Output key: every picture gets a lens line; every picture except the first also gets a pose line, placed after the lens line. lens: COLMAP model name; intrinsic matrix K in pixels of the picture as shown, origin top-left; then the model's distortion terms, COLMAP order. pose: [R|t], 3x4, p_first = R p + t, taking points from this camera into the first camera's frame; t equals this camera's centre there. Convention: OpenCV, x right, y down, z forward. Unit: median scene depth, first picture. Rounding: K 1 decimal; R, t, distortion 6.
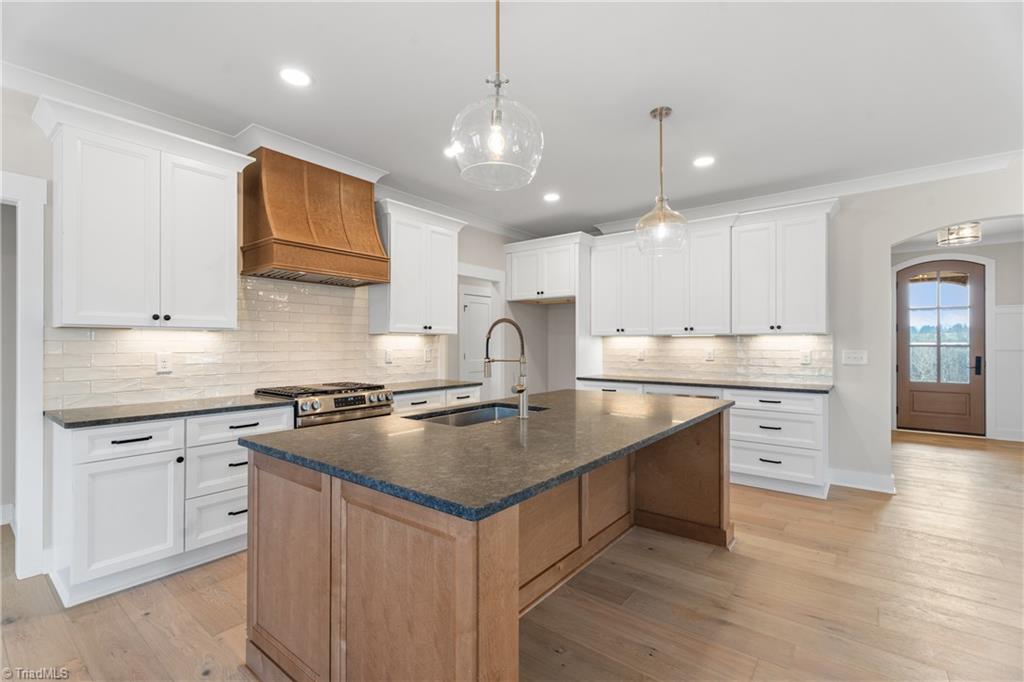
lens RADIAL K [[453.5, 0, 510.3], [0, 453.5, 341.3], [0, 0, 1]] dist [0.002469, -0.000048]
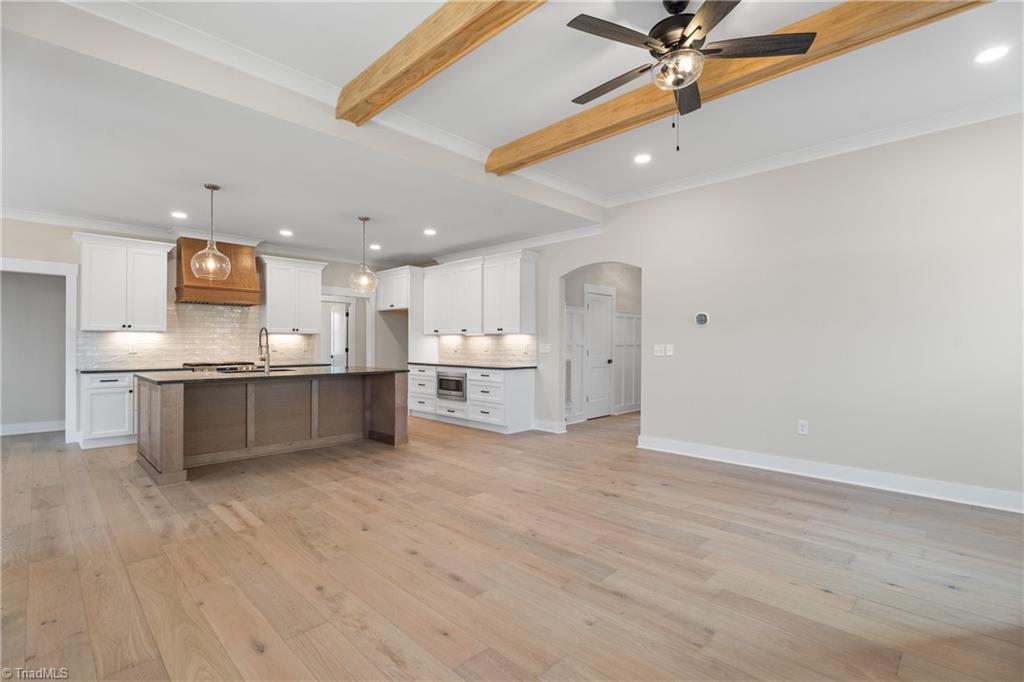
lens RADIAL K [[474.2, 0, 506.6], [0, 474.2, 338.7], [0, 0, 1]] dist [-0.003095, -0.000221]
pose [[0.993550, 0.000787, -0.113391, 0.834491], [-0.001162, 0.999994, -0.003237, 0.006846], [0.113388, 0.003347, 0.993545, -0.666040]]
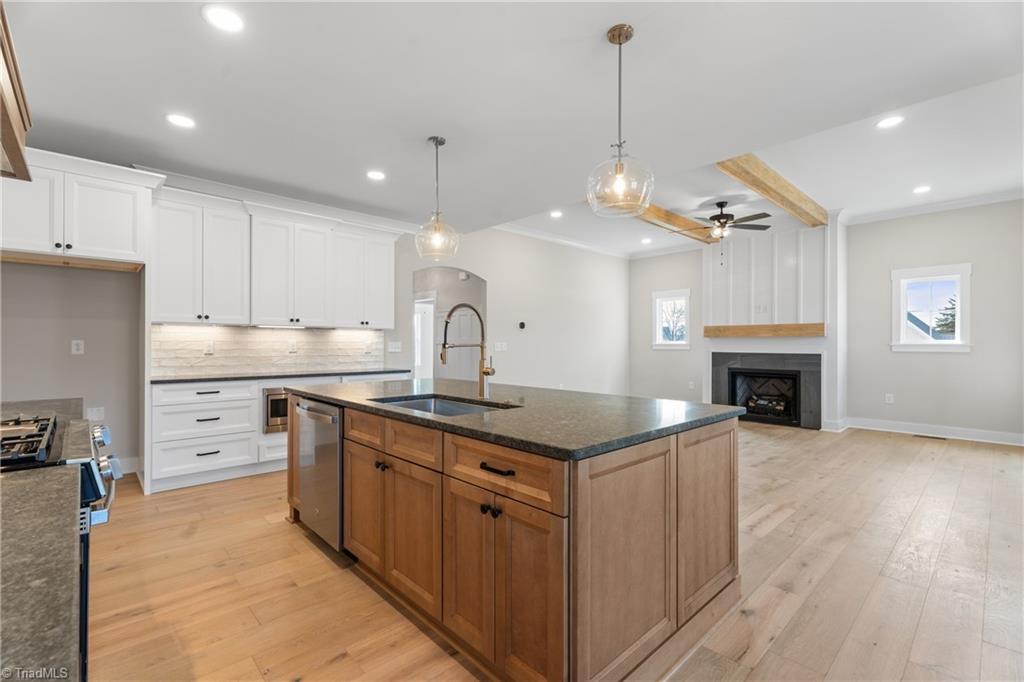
lens RADIAL K [[453.5, 0, 506.9], [0, 453.5, 345.0], [0, 0, 1]] dist [0.002469, -0.000048]
pose [[0.150370, -0.001044, 0.988629, -0.597167], [-0.010233, 0.999944, 0.002613, 0.022225], [-0.988577, -0.010509, 0.150351, 0.457998]]
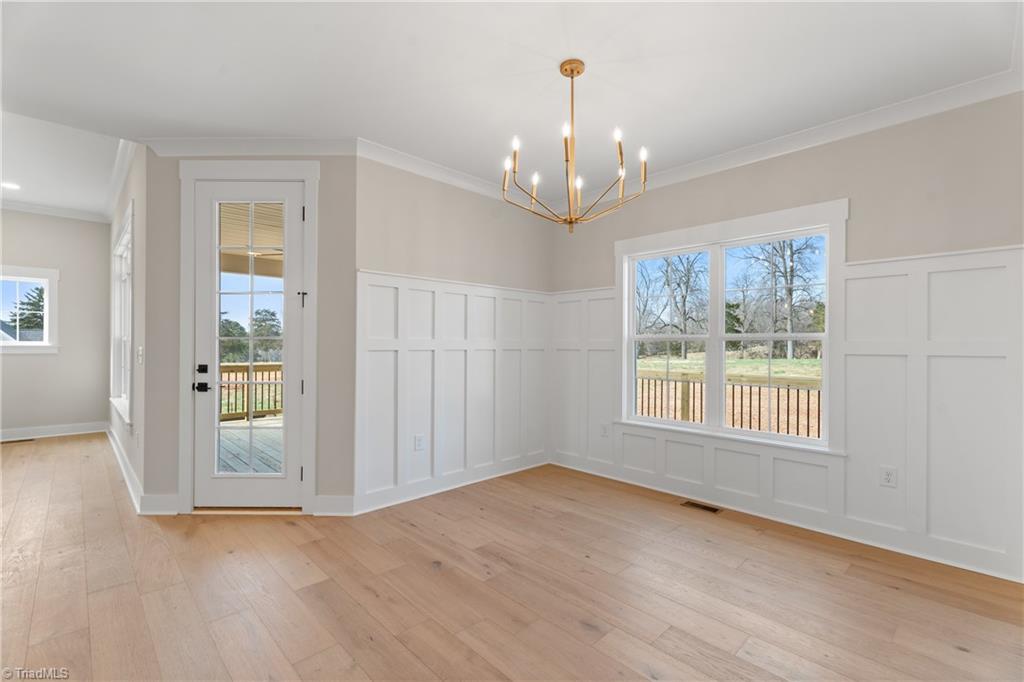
lens RADIAL K [[453.5, 0, 508.5], [0, 453.5, 343.8], [0, 0, 1]] dist [0.002469, -0.000048]
pose [[-0.991014, -0.007215, 0.133565, -0.667699], [-0.008855, 0.999893, -0.011683, 0.005694], [-0.133466, -0.012761, -0.990971, 0.547384]]
